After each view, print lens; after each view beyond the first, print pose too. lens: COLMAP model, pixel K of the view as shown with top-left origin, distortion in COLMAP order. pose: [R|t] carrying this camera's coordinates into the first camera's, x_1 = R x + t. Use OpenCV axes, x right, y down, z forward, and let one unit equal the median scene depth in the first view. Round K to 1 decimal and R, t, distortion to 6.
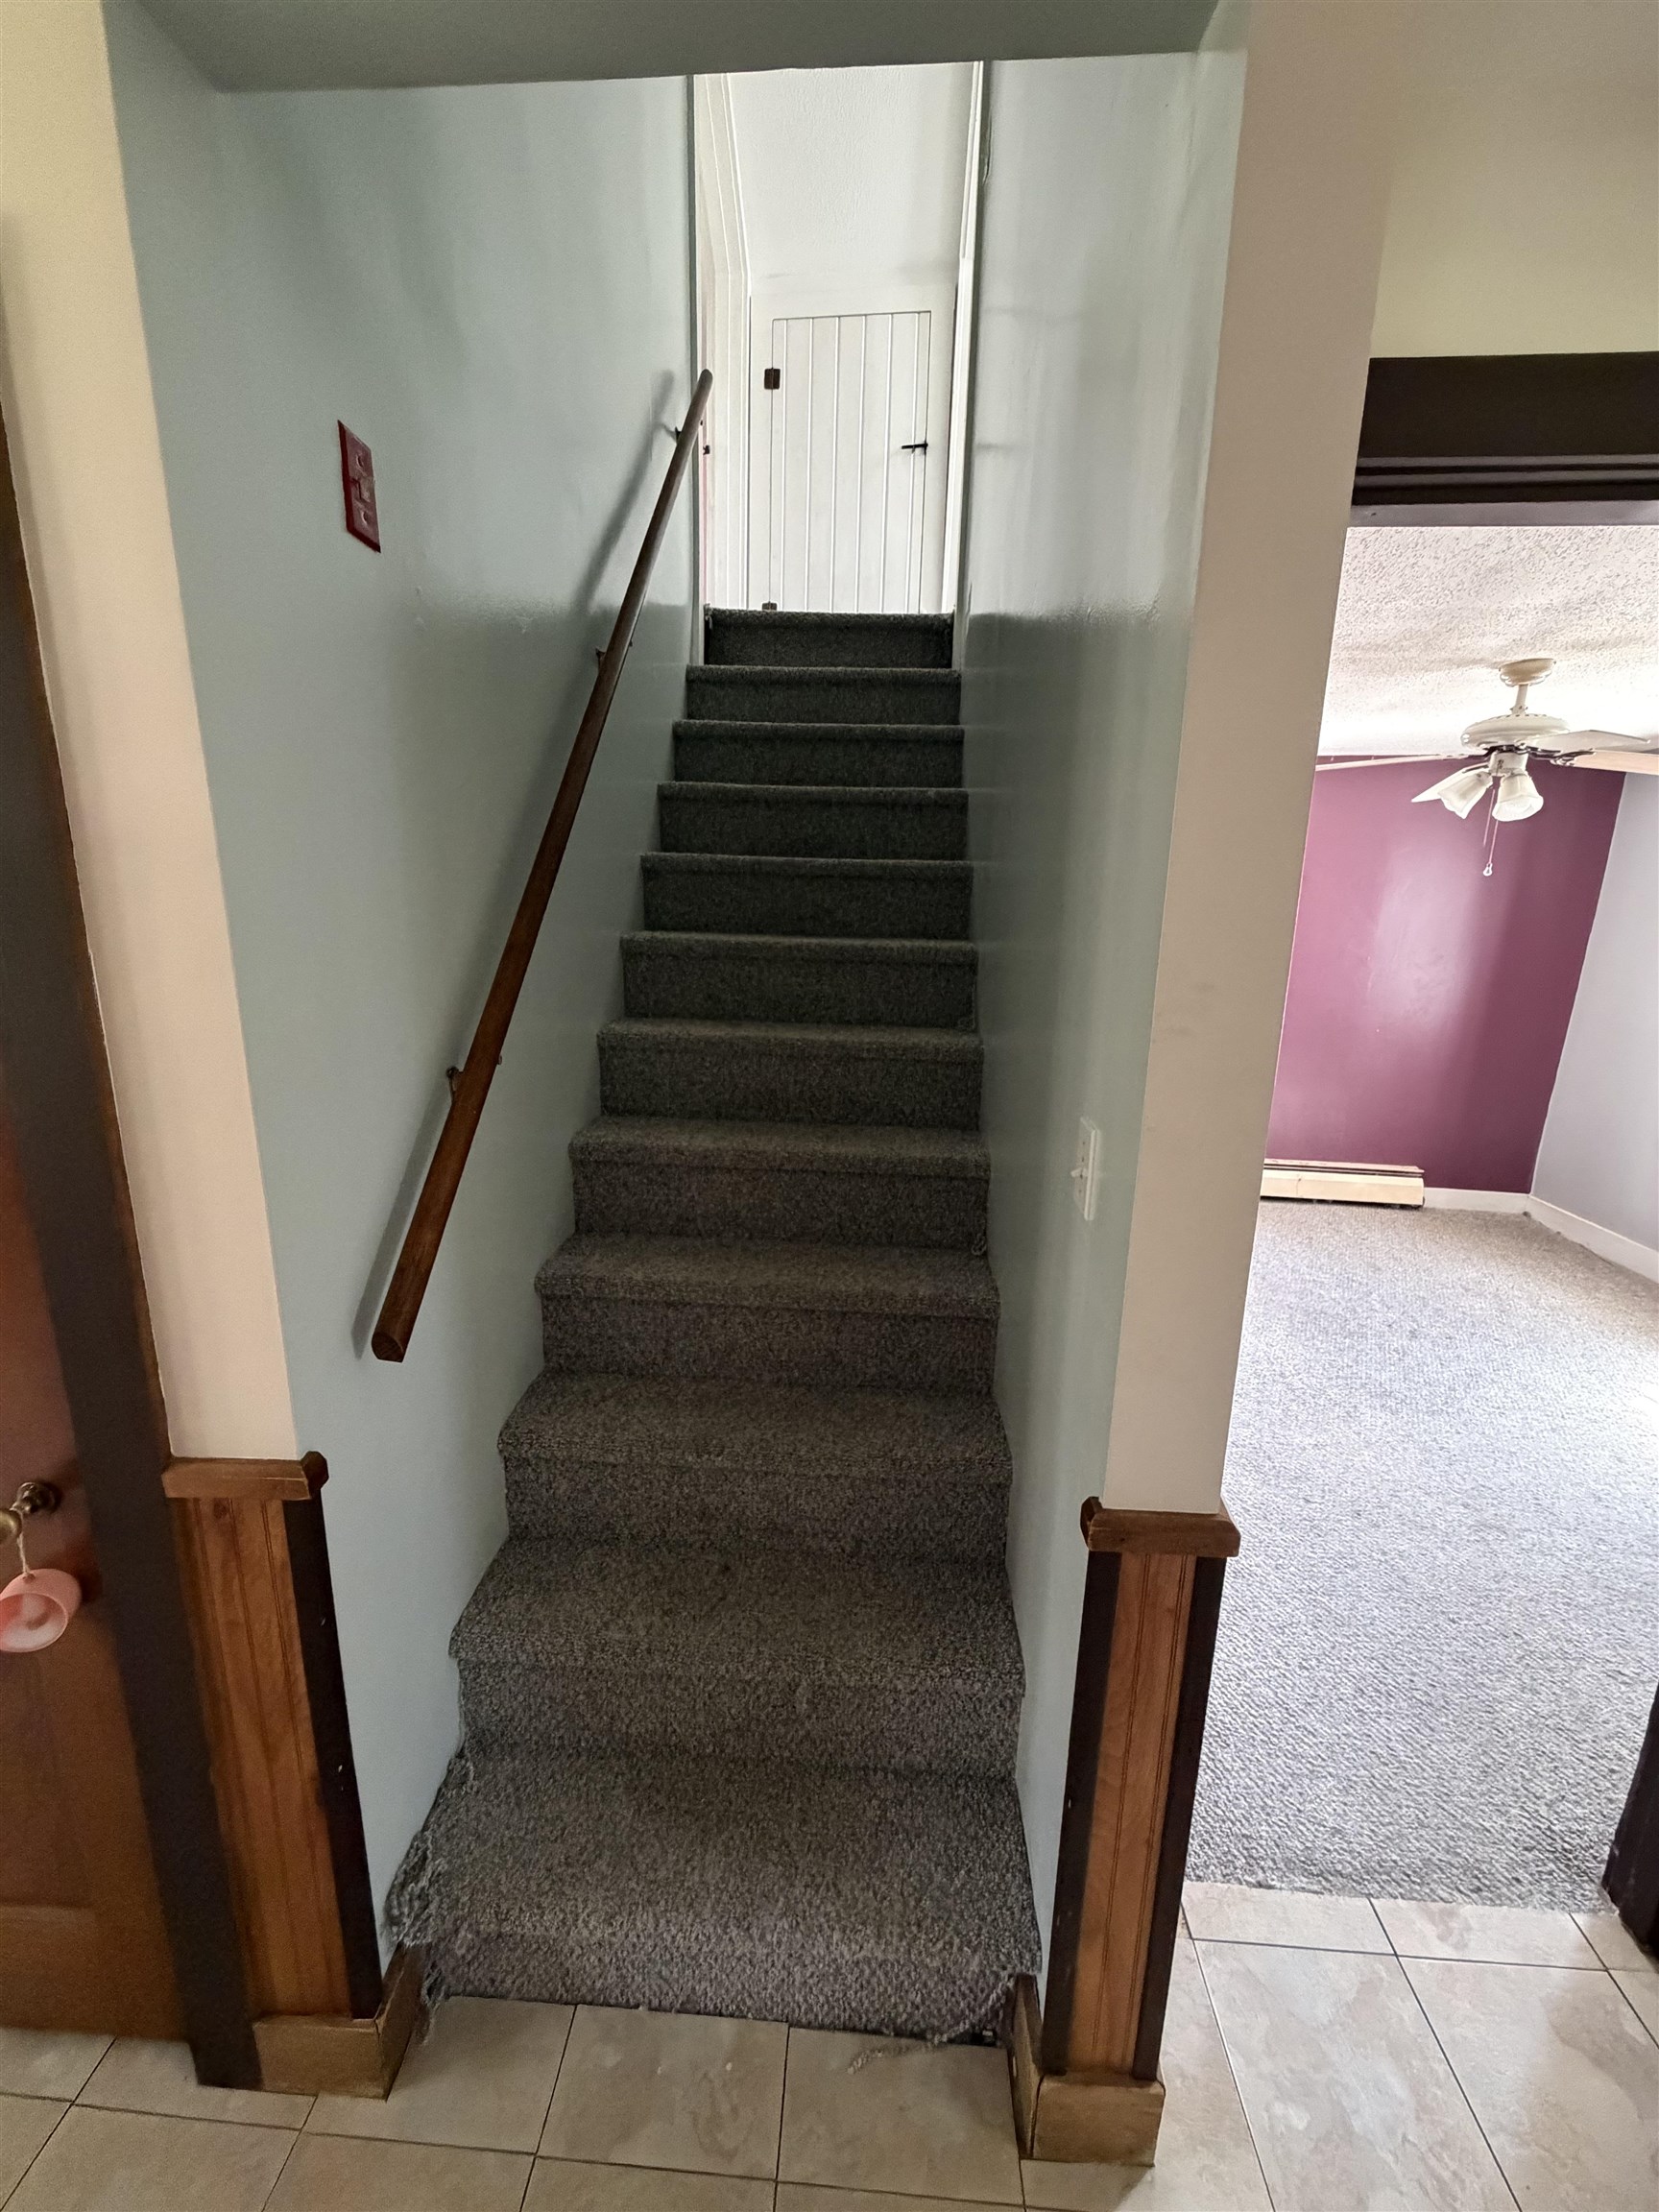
lens RADIAL K [[880.7, 0, 831.2], [0, 880.7, 1097.6], [0, 0, 1]] dist [-0.003560, -0.000166]
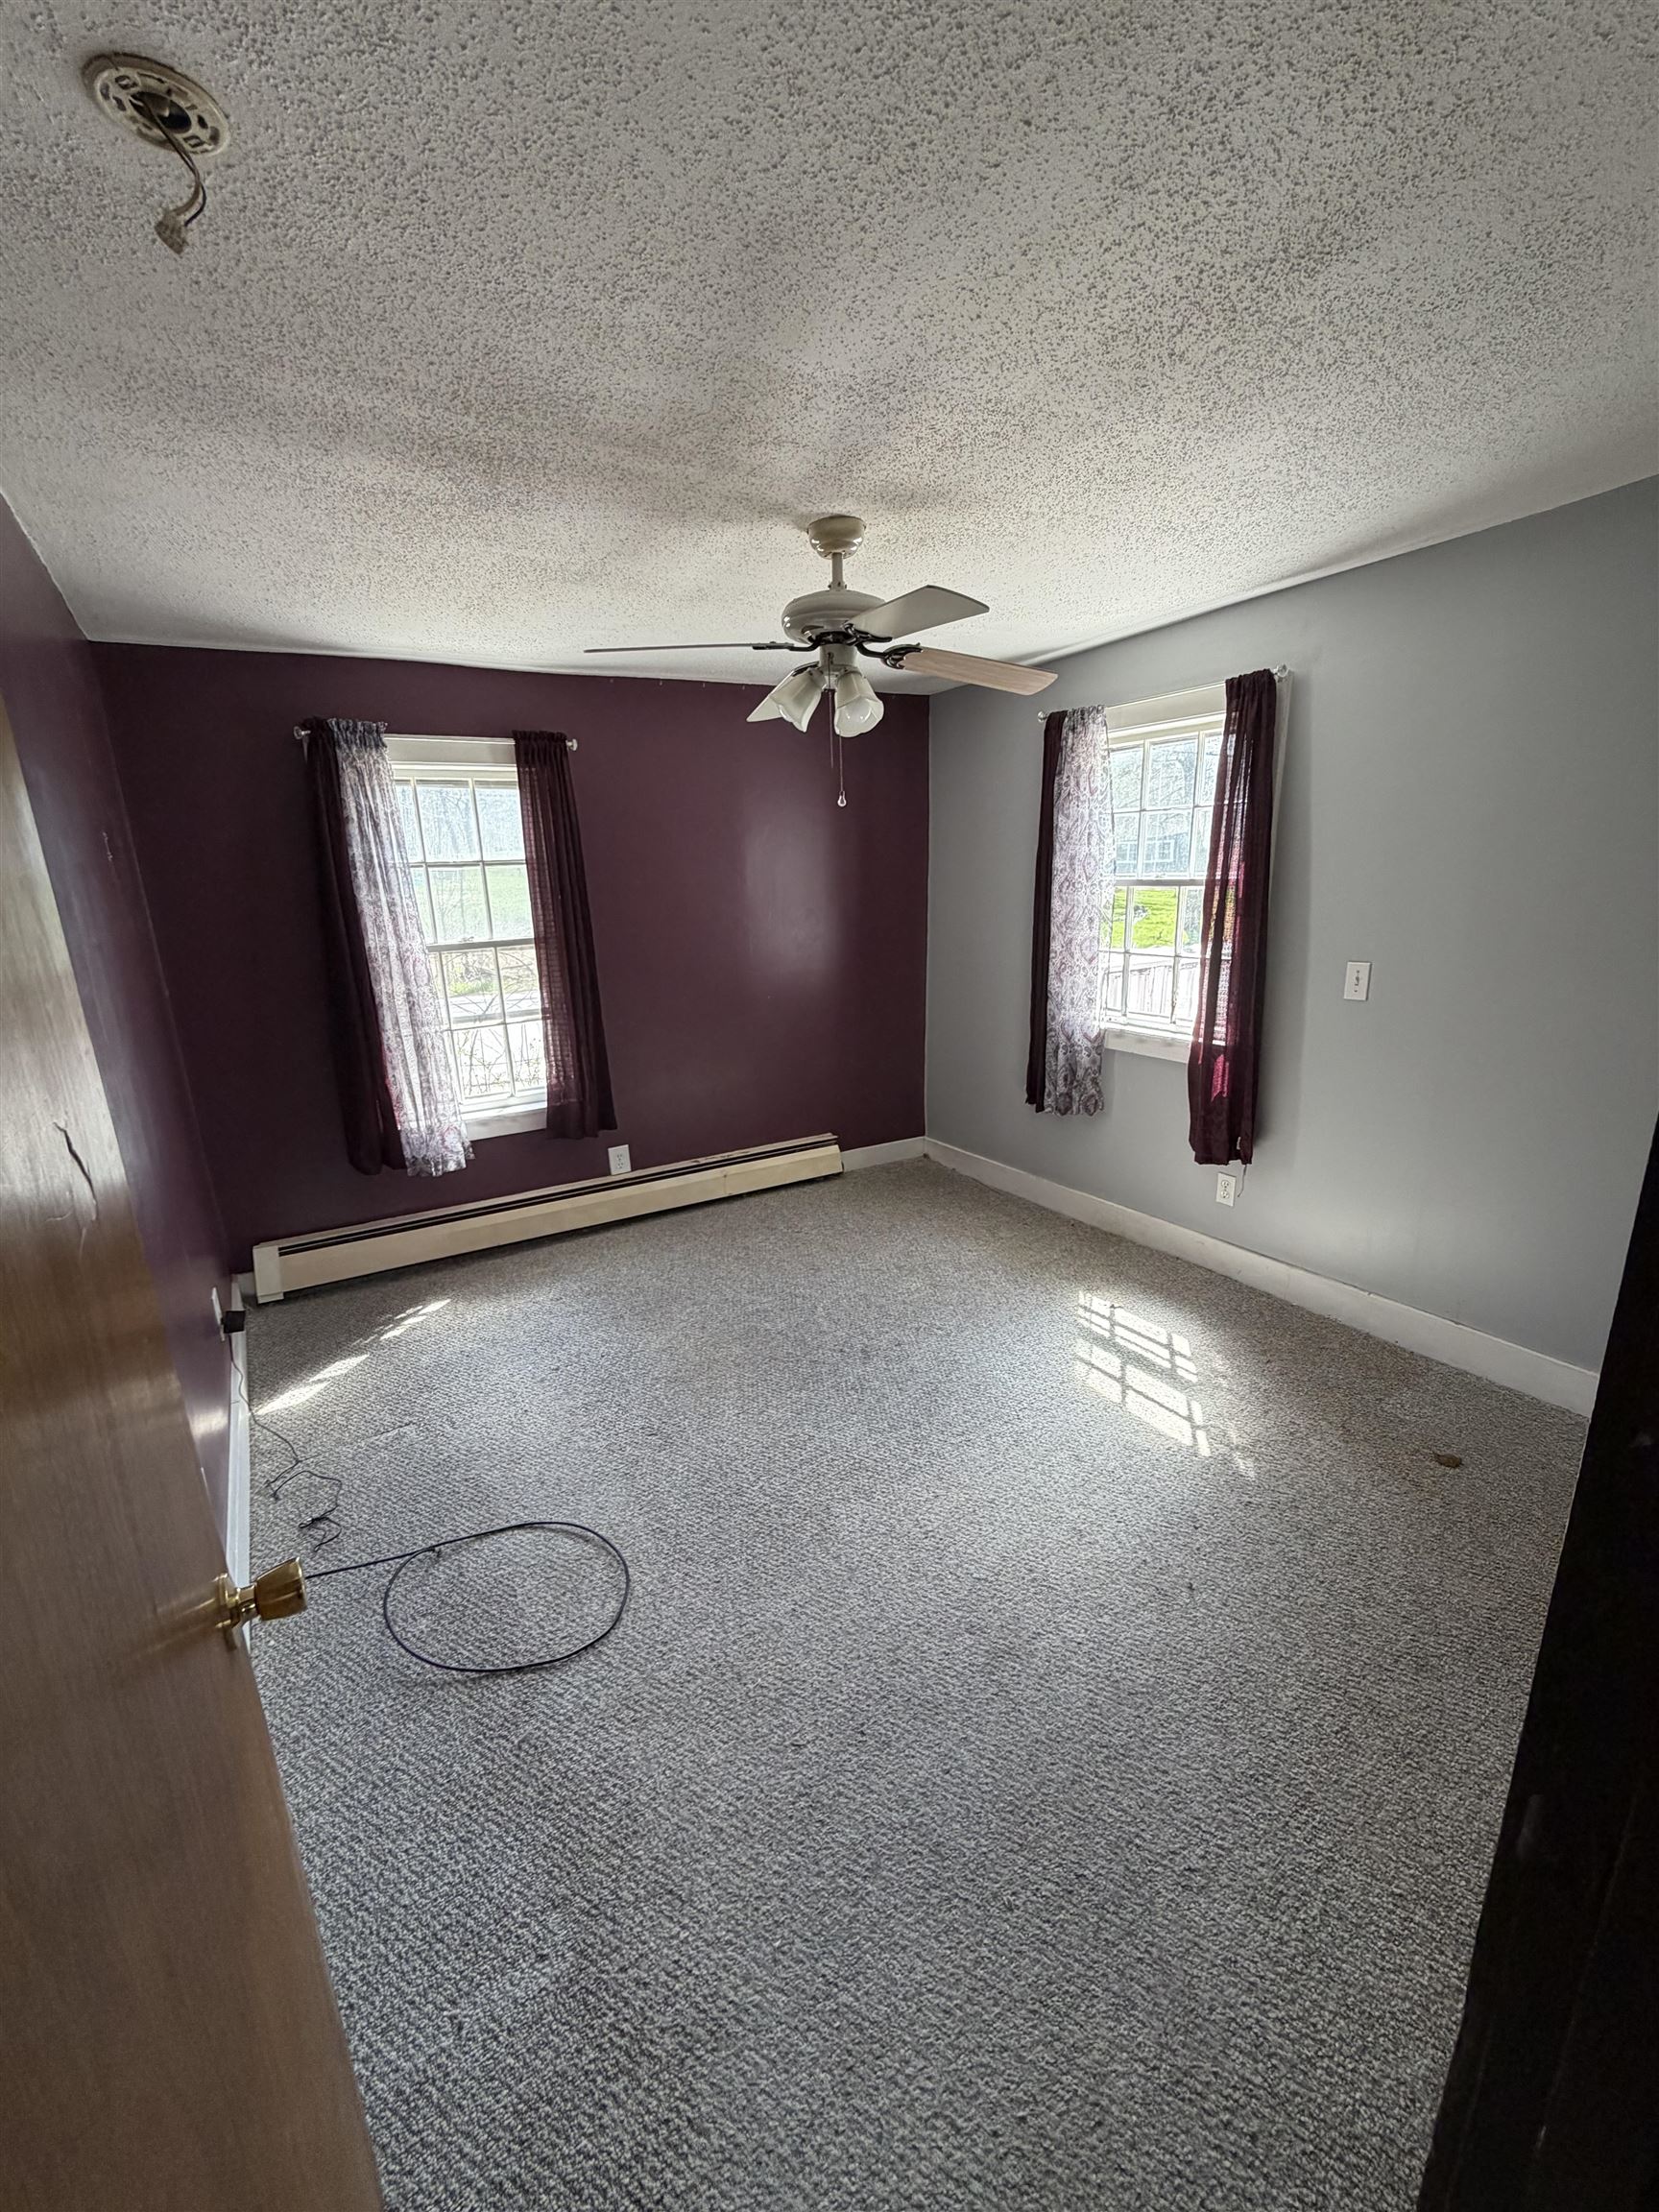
lens RADIAL K [[880.7, 0, 826.2], [0, 880.7, 1108.6], [0, 0, 1]] dist [-0.003560, -0.000166]
pose [[0.811345, -0.201660, 0.548683, 0.239186], [0.180708, 0.979162, 0.092660, -0.061464], [-0.555936, 0.023972, 0.830880, 0.346415]]
